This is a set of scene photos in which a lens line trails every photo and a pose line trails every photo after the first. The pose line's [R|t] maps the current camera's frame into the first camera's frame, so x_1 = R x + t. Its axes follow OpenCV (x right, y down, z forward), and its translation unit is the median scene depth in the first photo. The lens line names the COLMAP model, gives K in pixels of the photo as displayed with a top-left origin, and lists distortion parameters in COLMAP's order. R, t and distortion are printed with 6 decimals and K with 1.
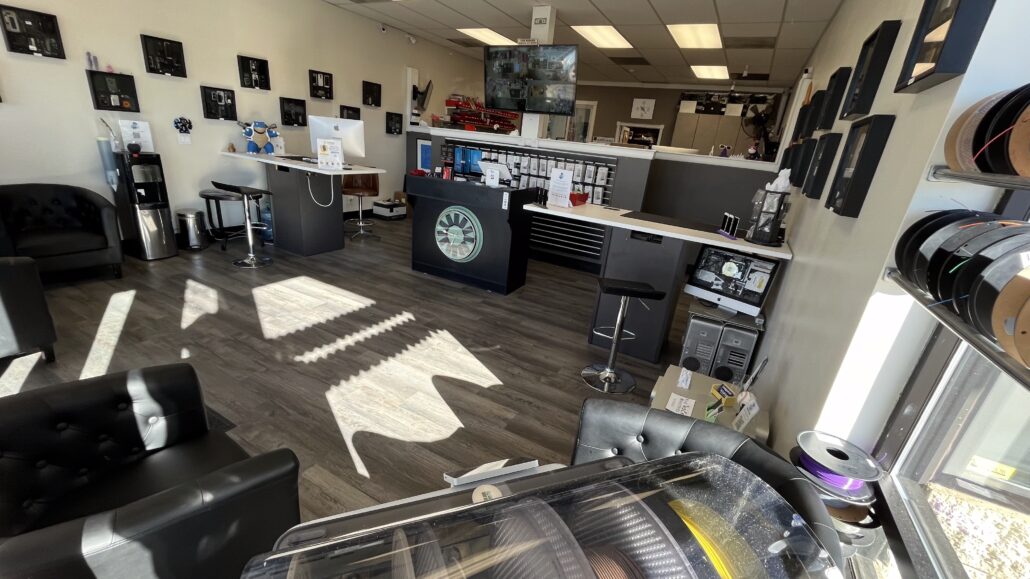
lens RADIAL K [[413.0, 0, 515.0], [0, 413.0, 289.0], [0, 0, 1]] dist [-0.001817, -0.000026]
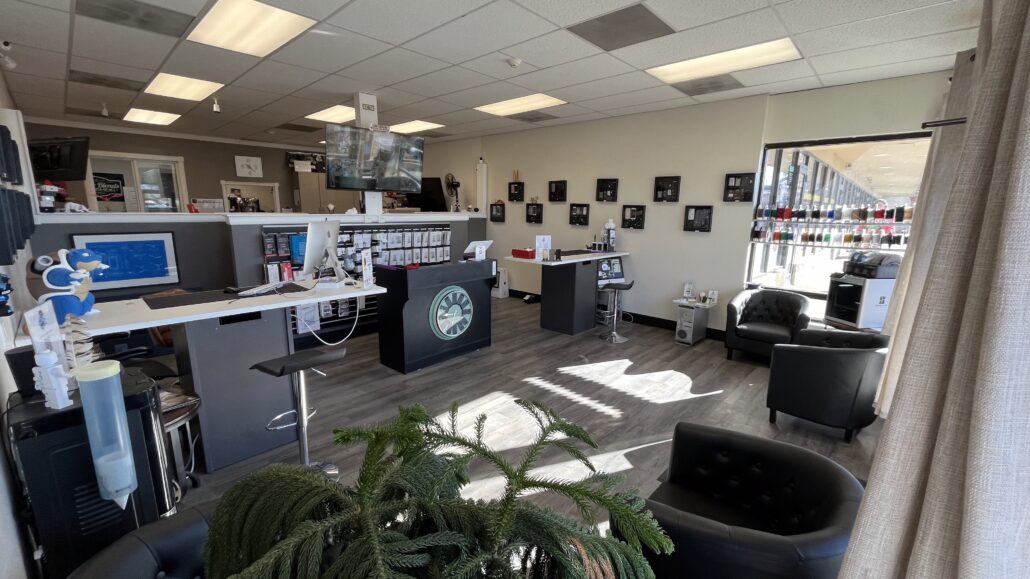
lens RADIAL K [[413.0, 0, 515.6], [0, 413.0, 290.1], [0, 0, 1]] dist [-0.001817, -0.000026]
pose [[0.254578, -0.280885, 0.925361, -1.134595], [0.343644, 0.920711, 0.184933, -0.349551], [-0.903936, 0.270915, 0.330917, 0.537903]]
